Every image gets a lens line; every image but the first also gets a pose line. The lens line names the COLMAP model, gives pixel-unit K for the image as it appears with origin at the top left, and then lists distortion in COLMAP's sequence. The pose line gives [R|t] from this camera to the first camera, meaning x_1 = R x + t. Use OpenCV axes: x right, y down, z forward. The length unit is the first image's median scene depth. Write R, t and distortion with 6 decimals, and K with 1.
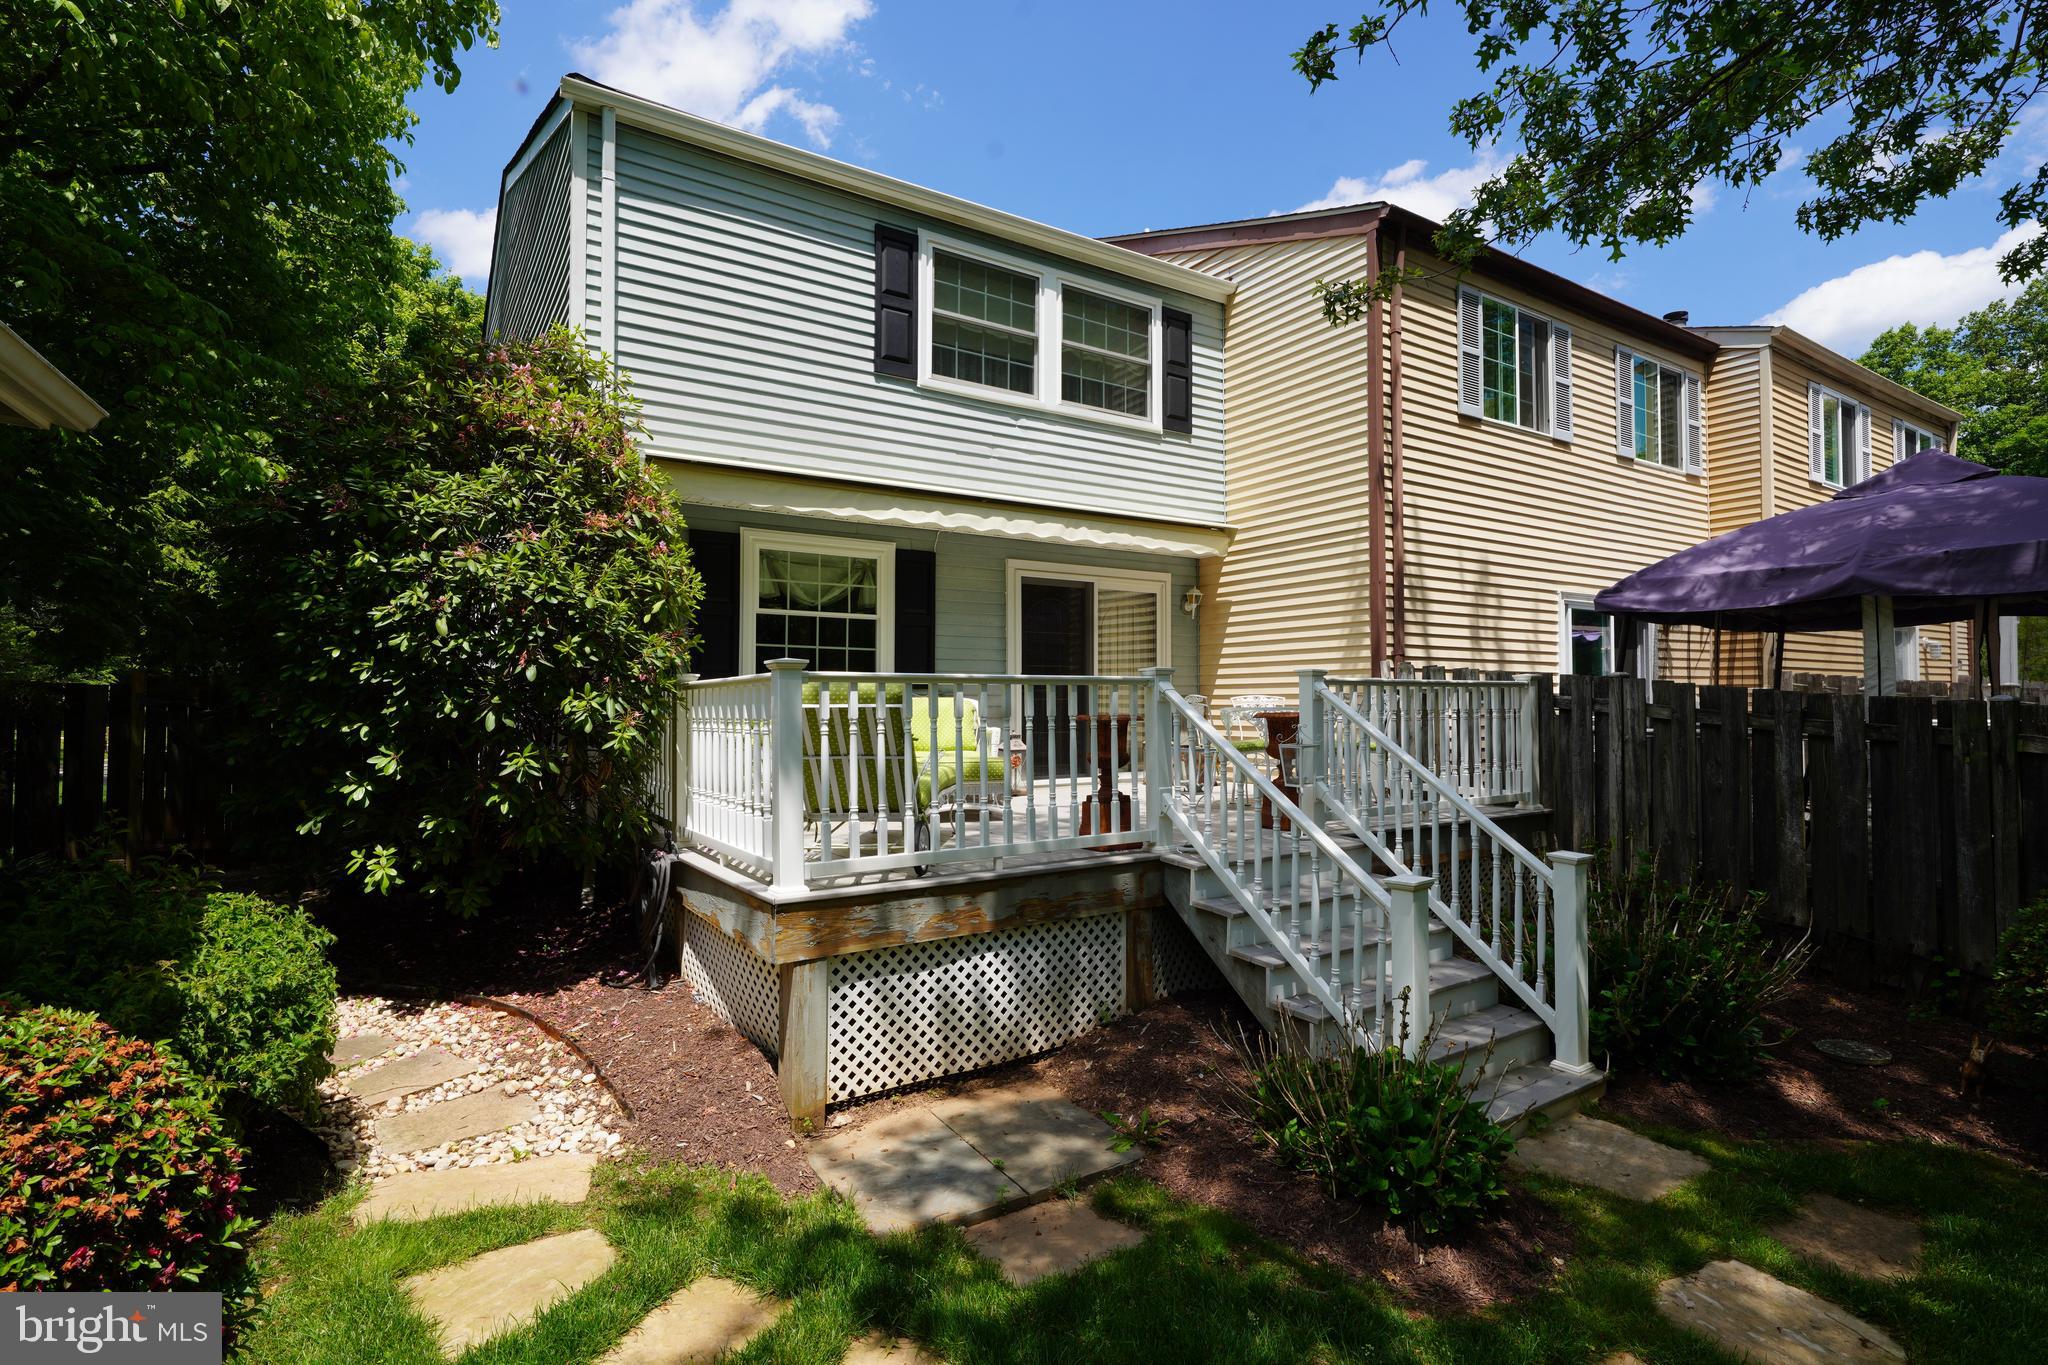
lens RADIAL K [[954.0, 0, 1024.0], [0, 954.0, 682.5], [0, 0, 1]] dist [-0.001074, 0.001937]
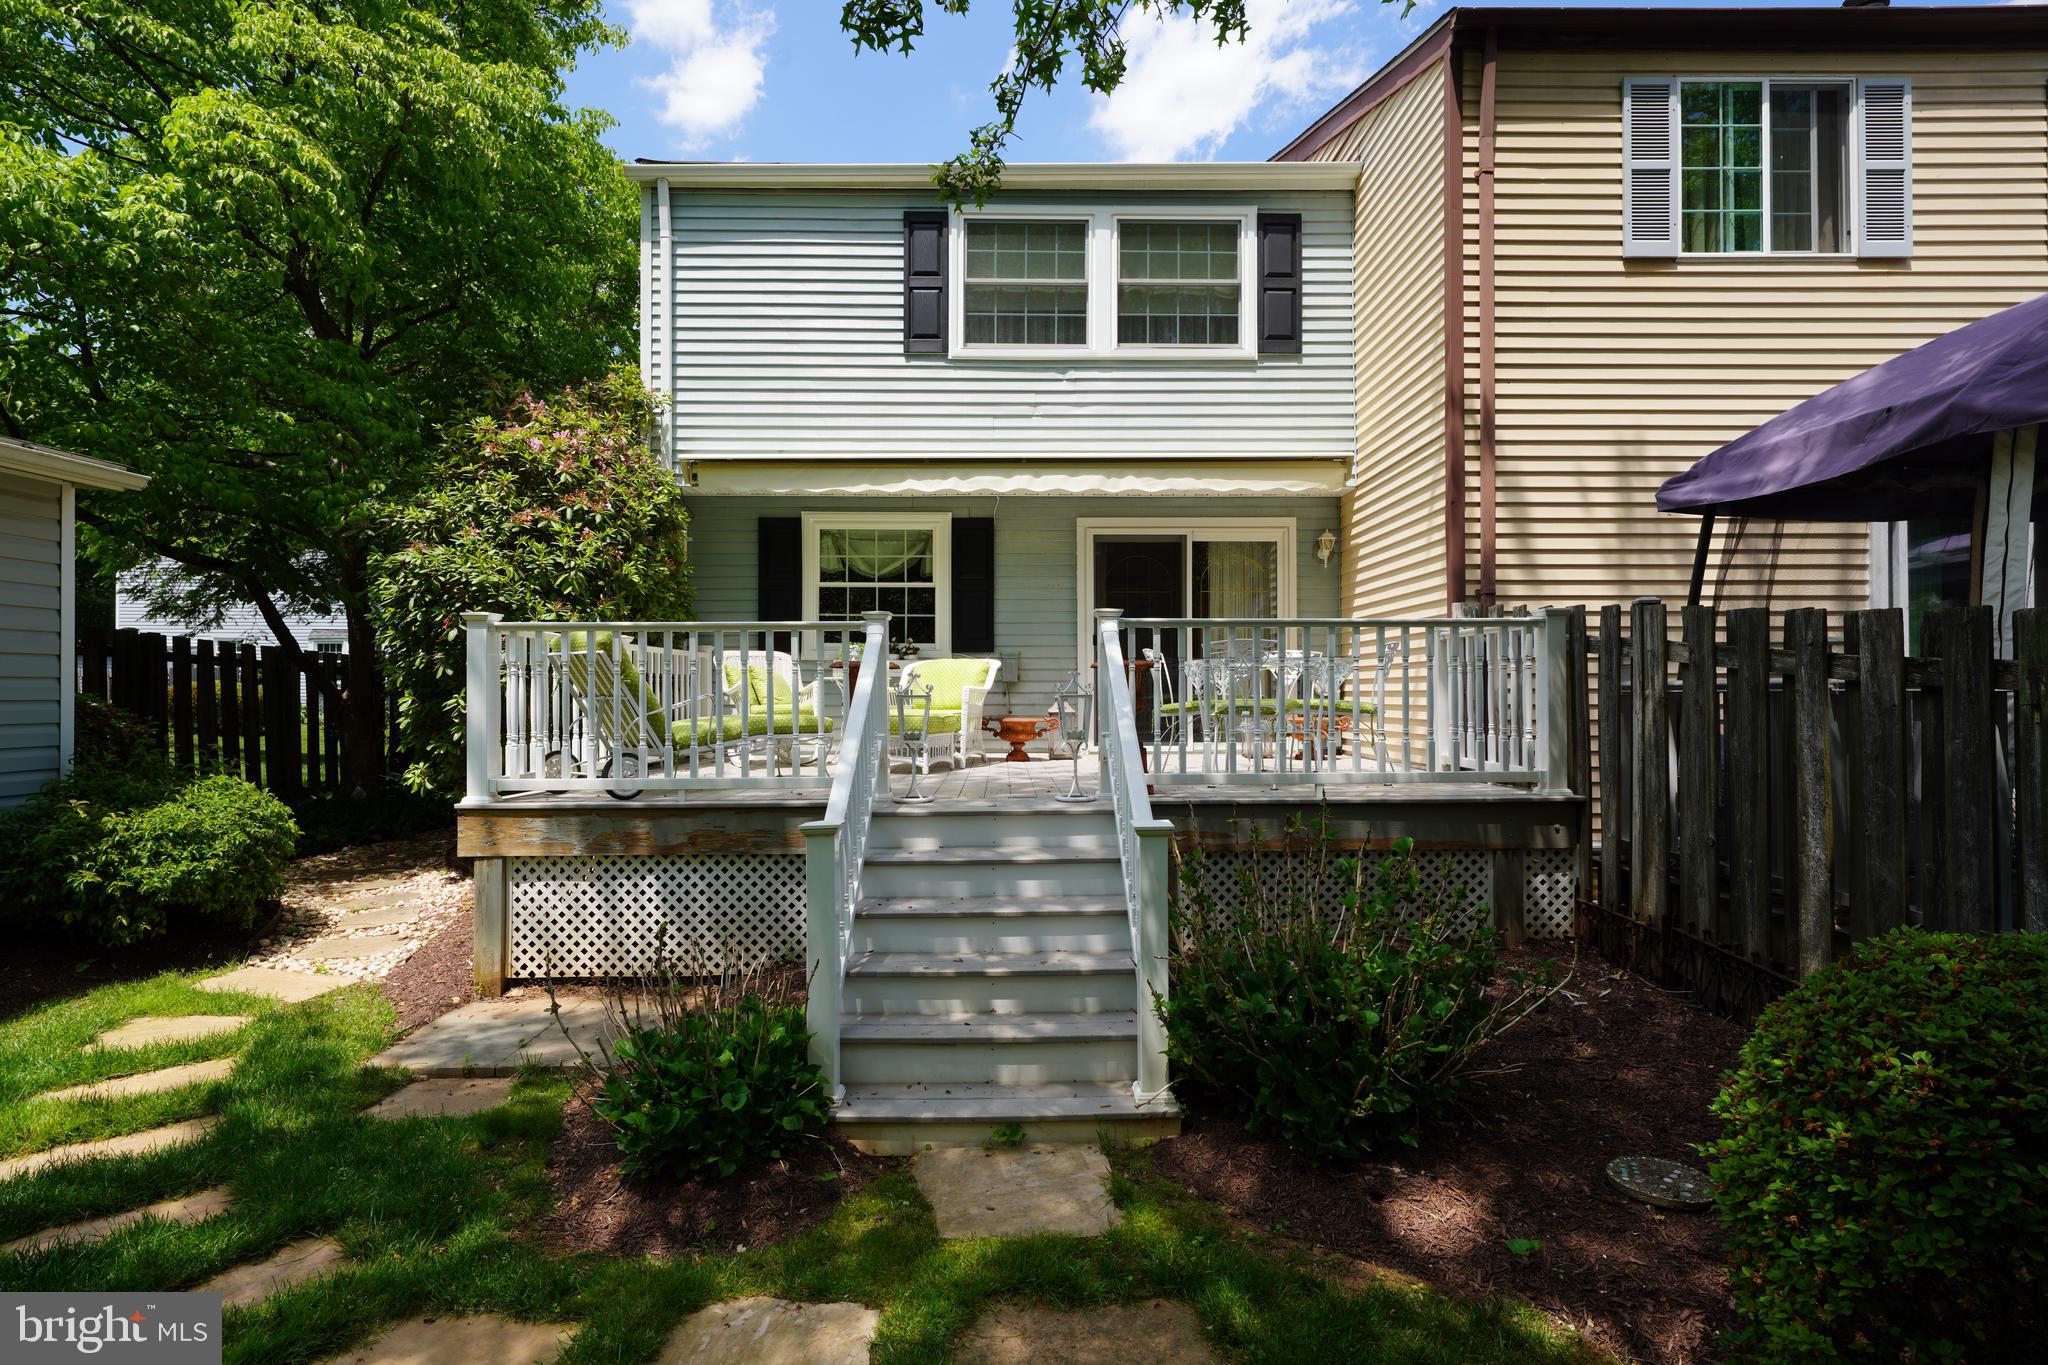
lens RADIAL K [[954.0, 0, 1024.0], [0, 954.0, 682.5], [0, 0, 1]] dist [-0.001074, 0.001937]
pose [[0.854023, -0.005708, -0.520203, 0.771216], [0.012656, 0.999872, 0.009806, 0.048869], [0.520081, -0.014959, 0.853986, 0.242717]]
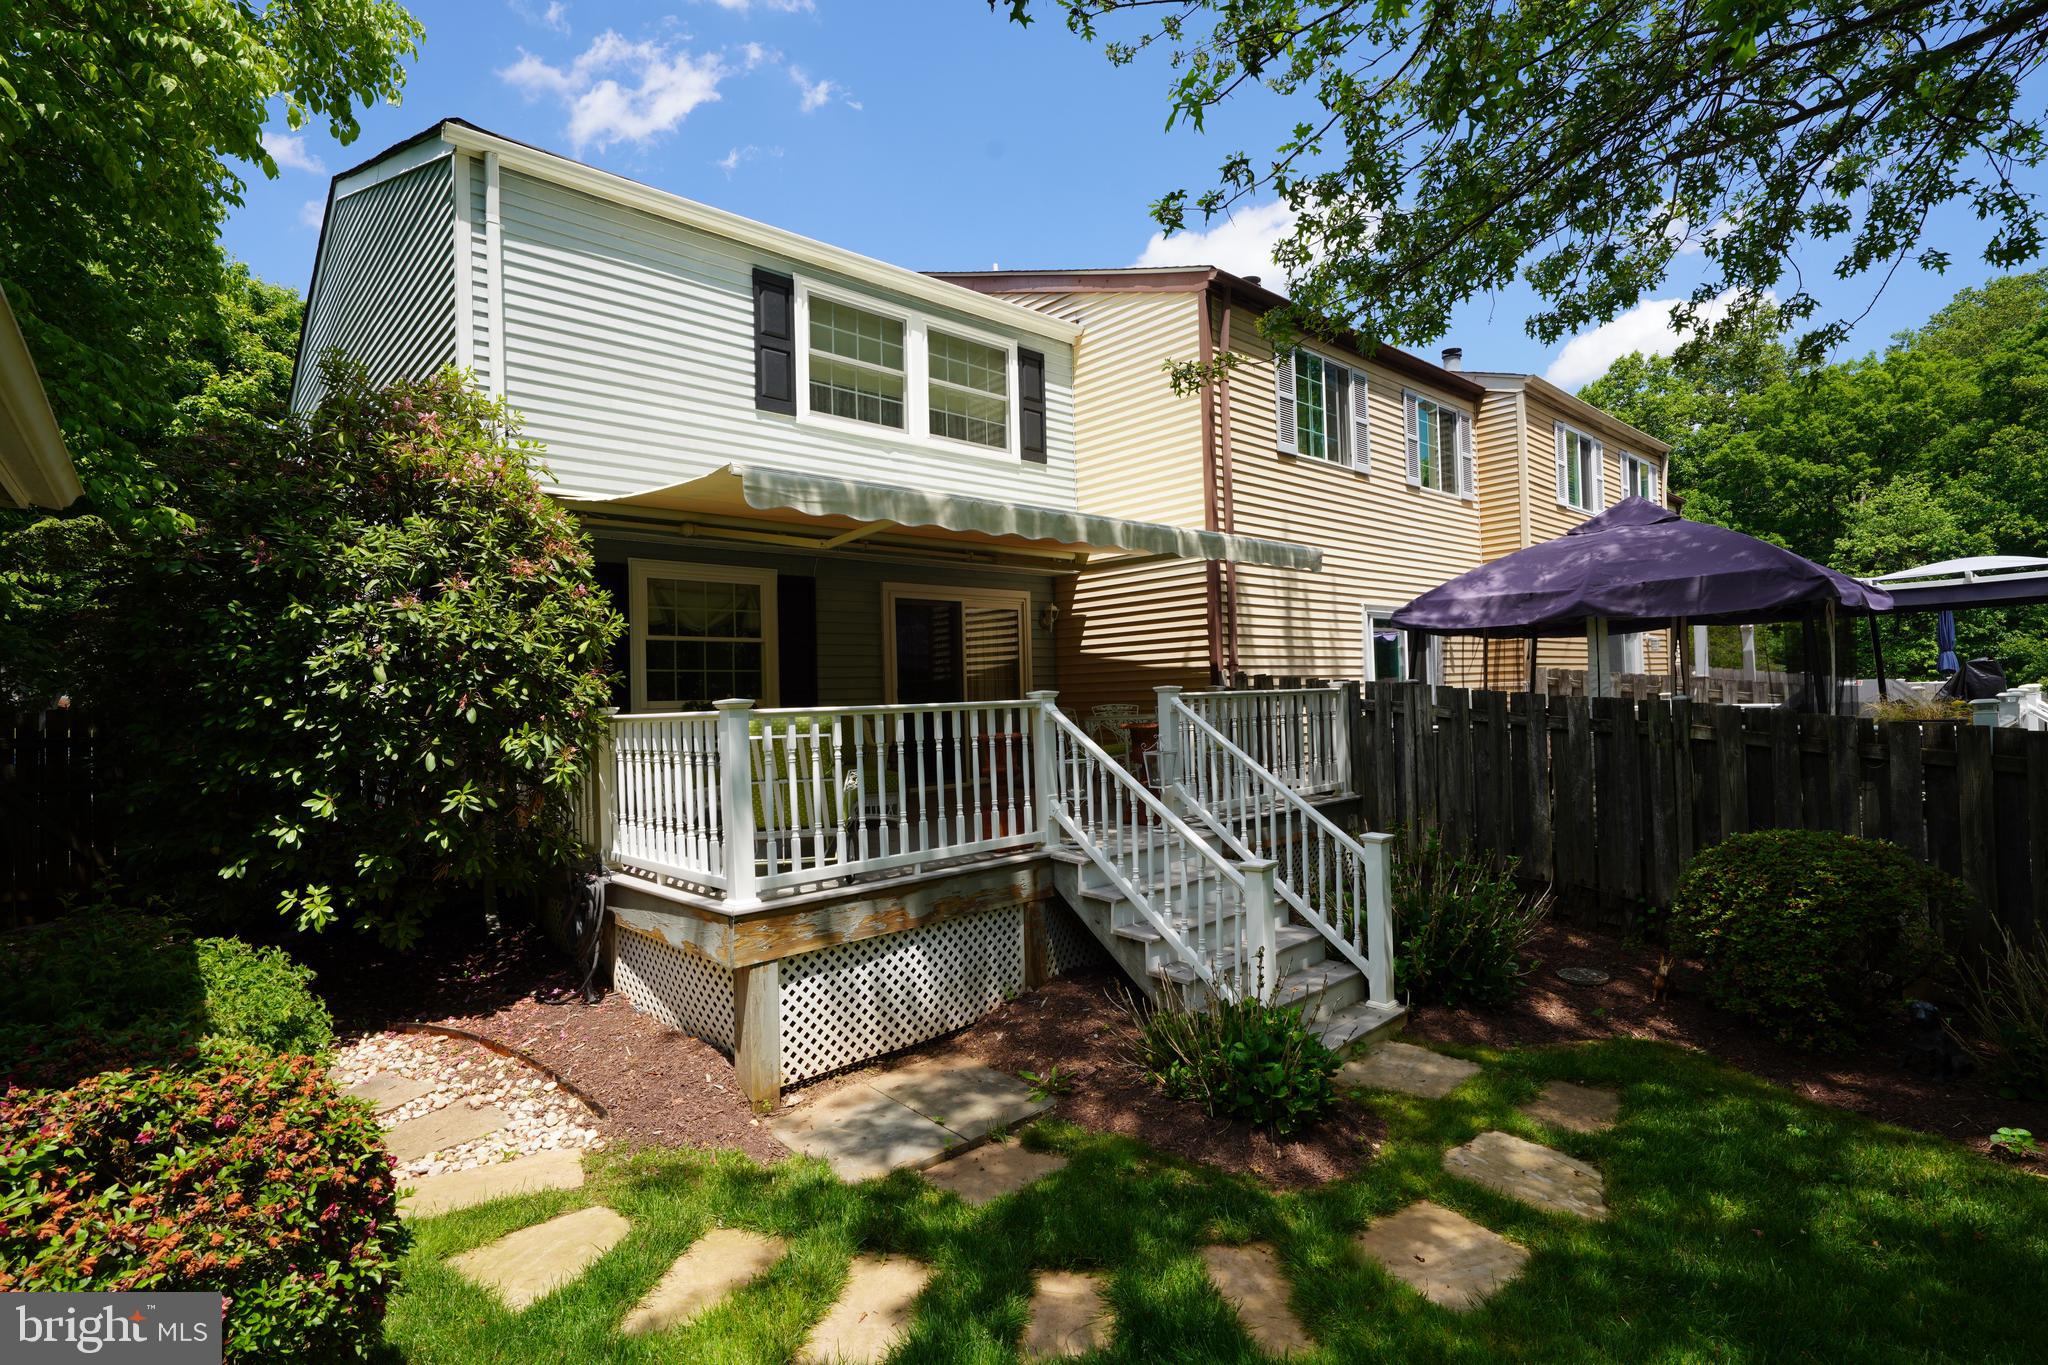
lens RADIAL K [[953.5, 0, 1015.8], [0, 953.5, 684.9], [0, 0, 1]] dist [0.000292, -0.000090]
pose [[0.986590, -0.026076, 0.161122, -0.078040], [0.025175, 0.999654, 0.007628, -0.032729], [-0.161265, -0.003470, 0.986905, -0.134192]]
